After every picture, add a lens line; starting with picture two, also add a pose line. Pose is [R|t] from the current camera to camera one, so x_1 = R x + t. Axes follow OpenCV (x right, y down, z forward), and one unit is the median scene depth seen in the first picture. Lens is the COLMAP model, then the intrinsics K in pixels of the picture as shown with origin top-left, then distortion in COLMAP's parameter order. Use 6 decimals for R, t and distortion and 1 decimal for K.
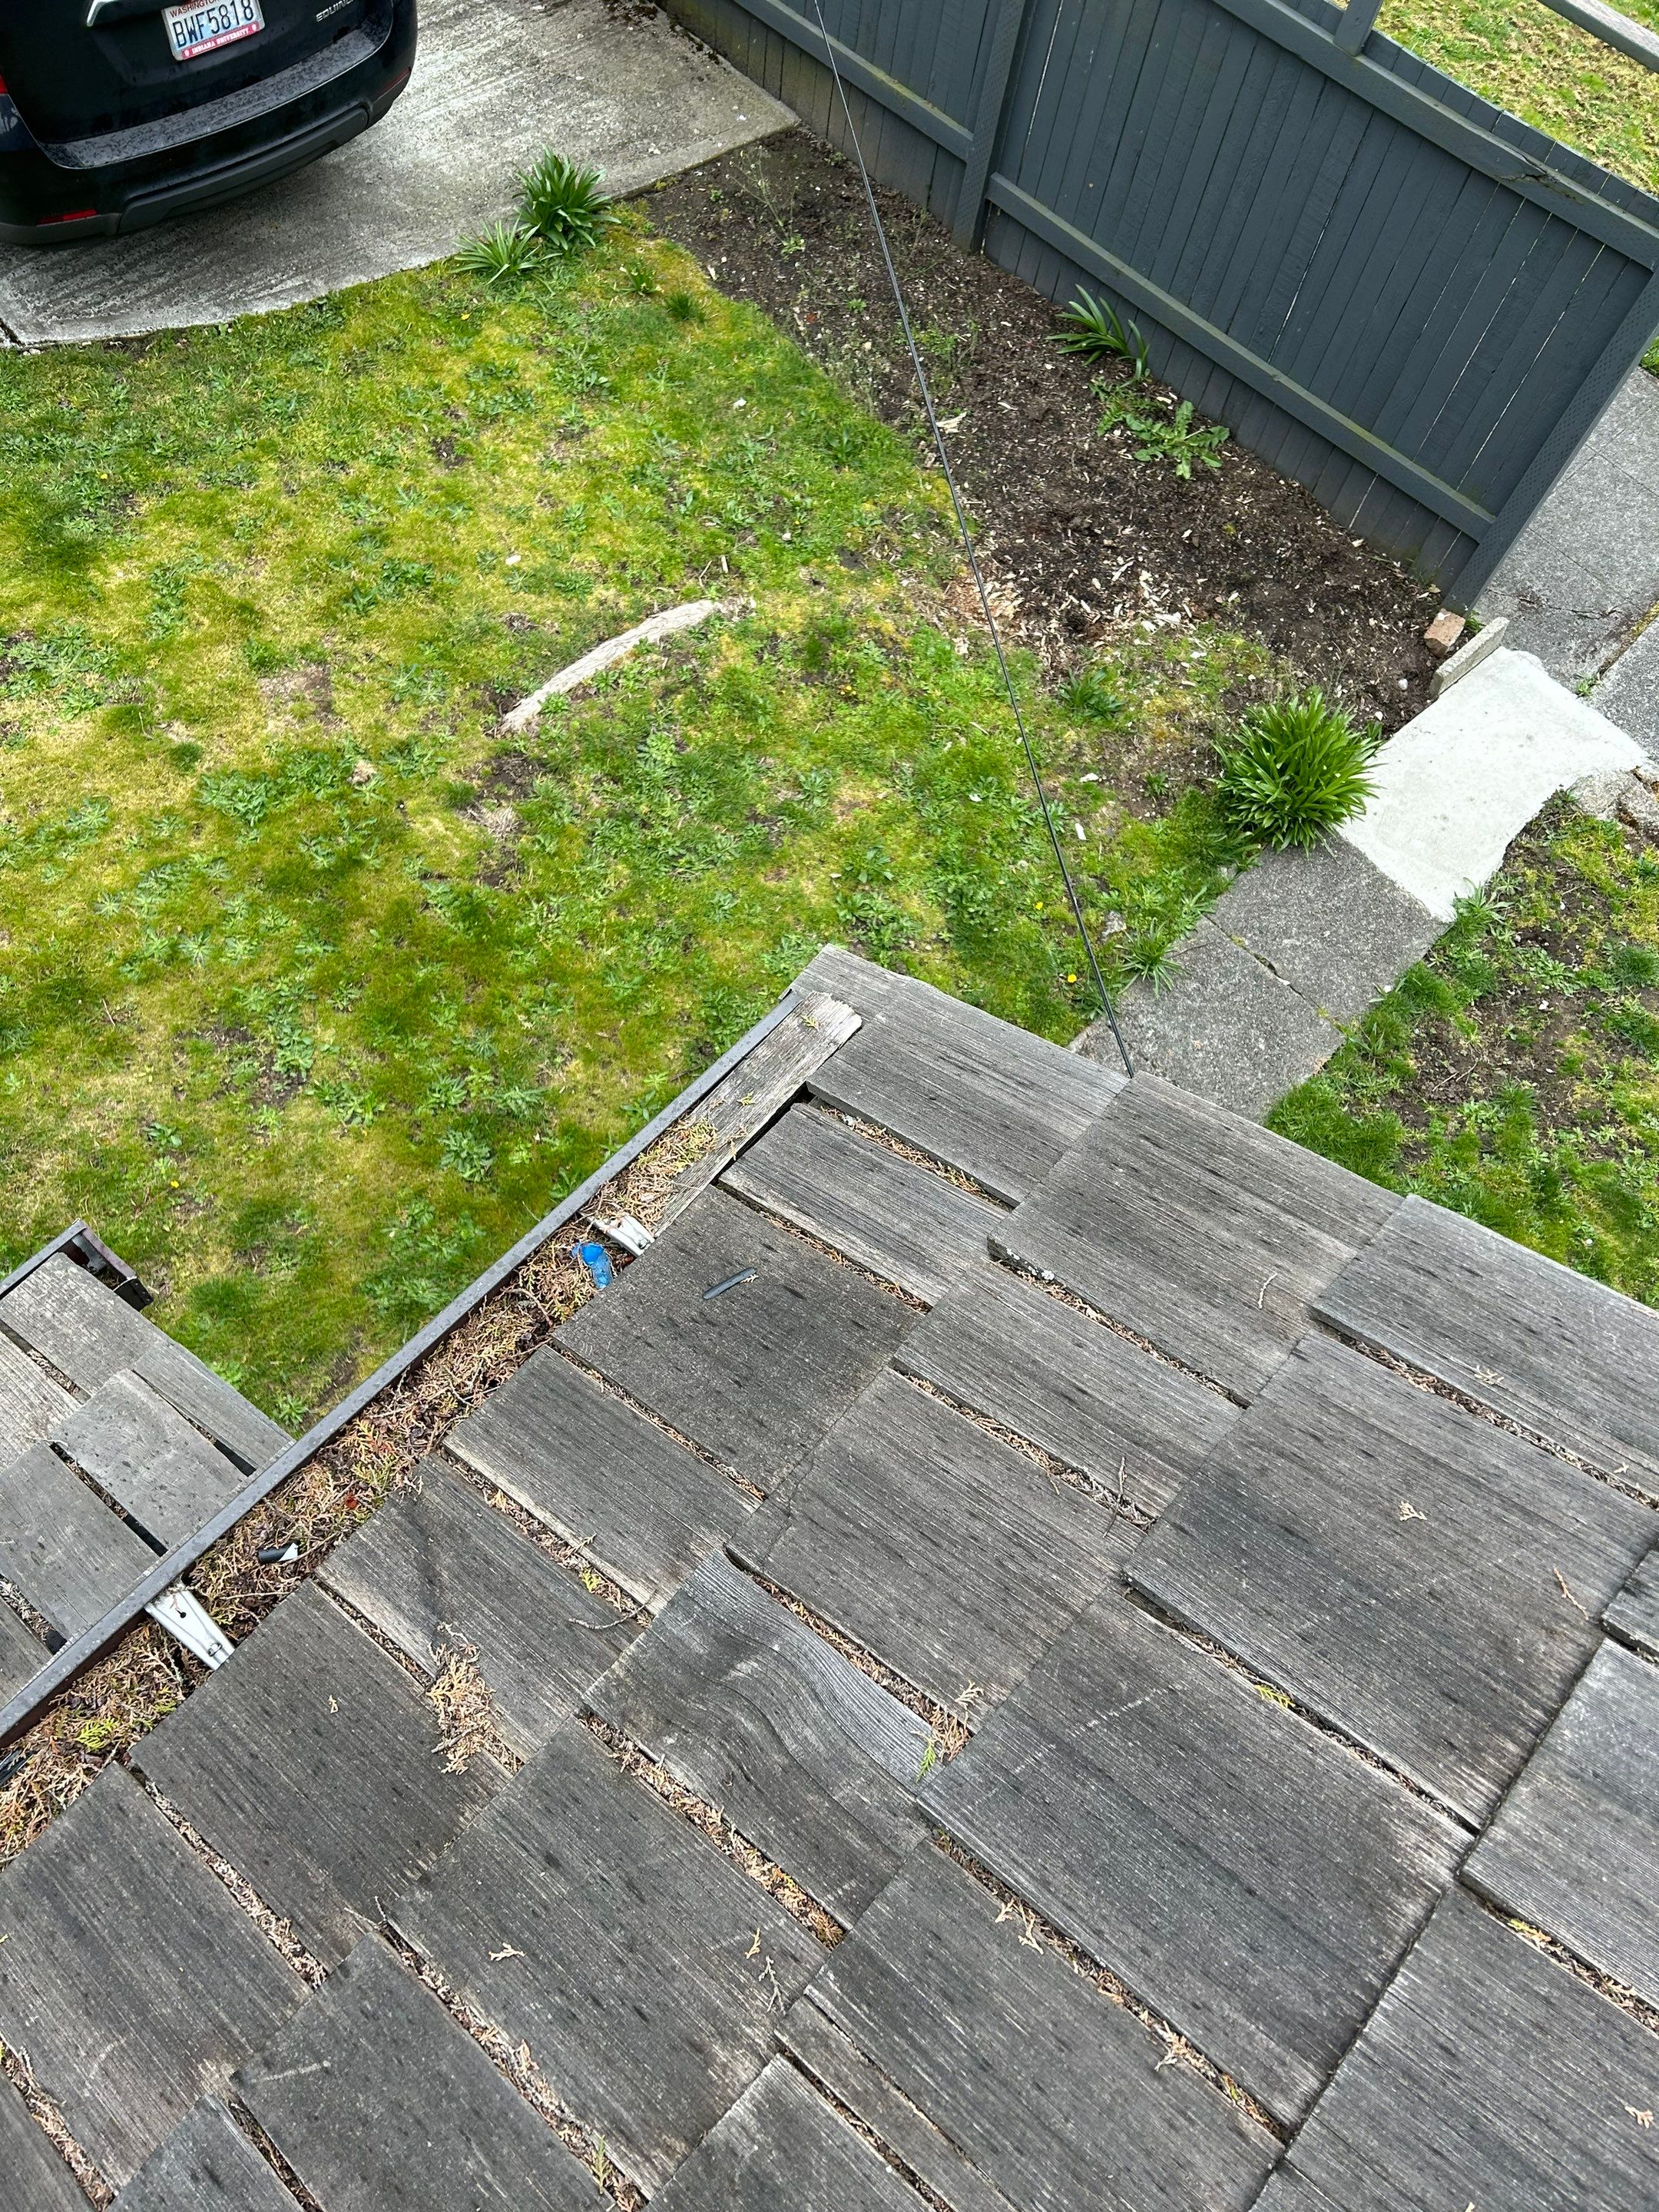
lens RADIAL K [[1653.9, 0, 829.5], [0, 1653.9, 1106.0], [0, 0, 1]] dist [0.017171, -0.007059]
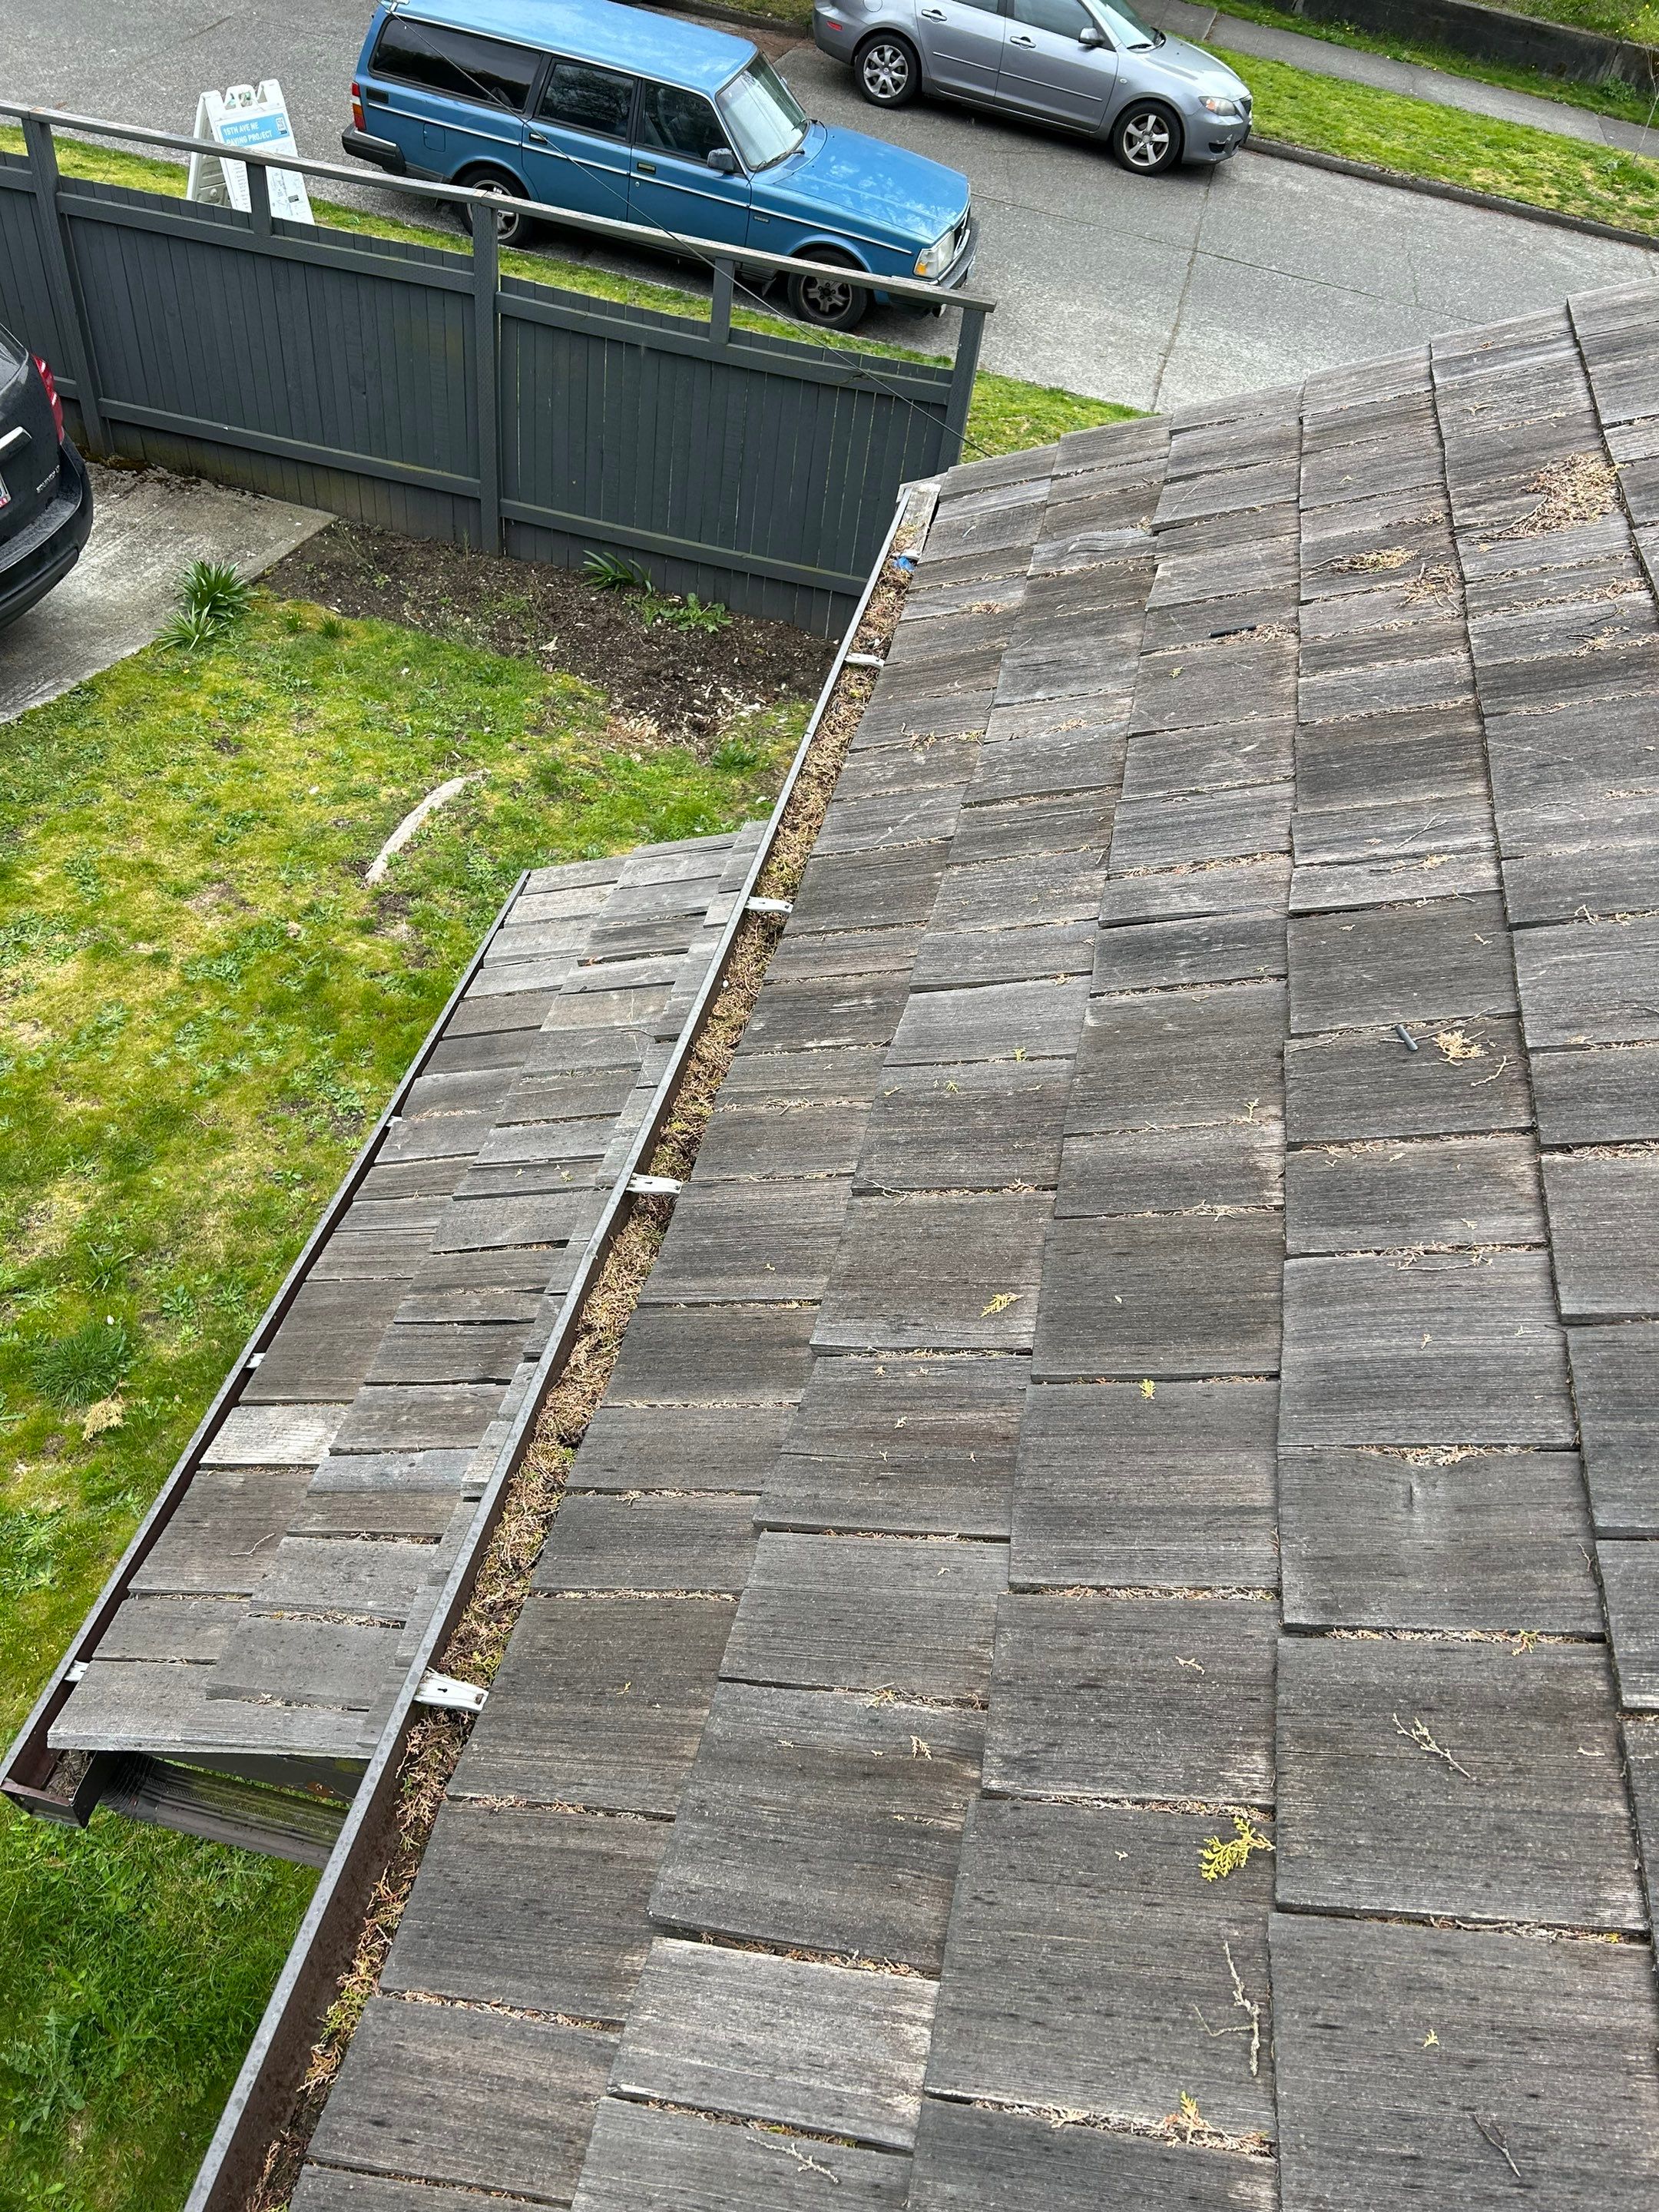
lens RADIAL K [[1653.9, 0, 829.5], [0, 1653.9, 1106.0], [0, 0, 1]] dist [0.017171, -0.007059]
pose [[0.872542, -0.366241, 0.323323, -0.352859], [0.436938, 0.881065, -0.181133, 0.321996], [-0.218530, 0.299318, 0.928791, -0.264559]]
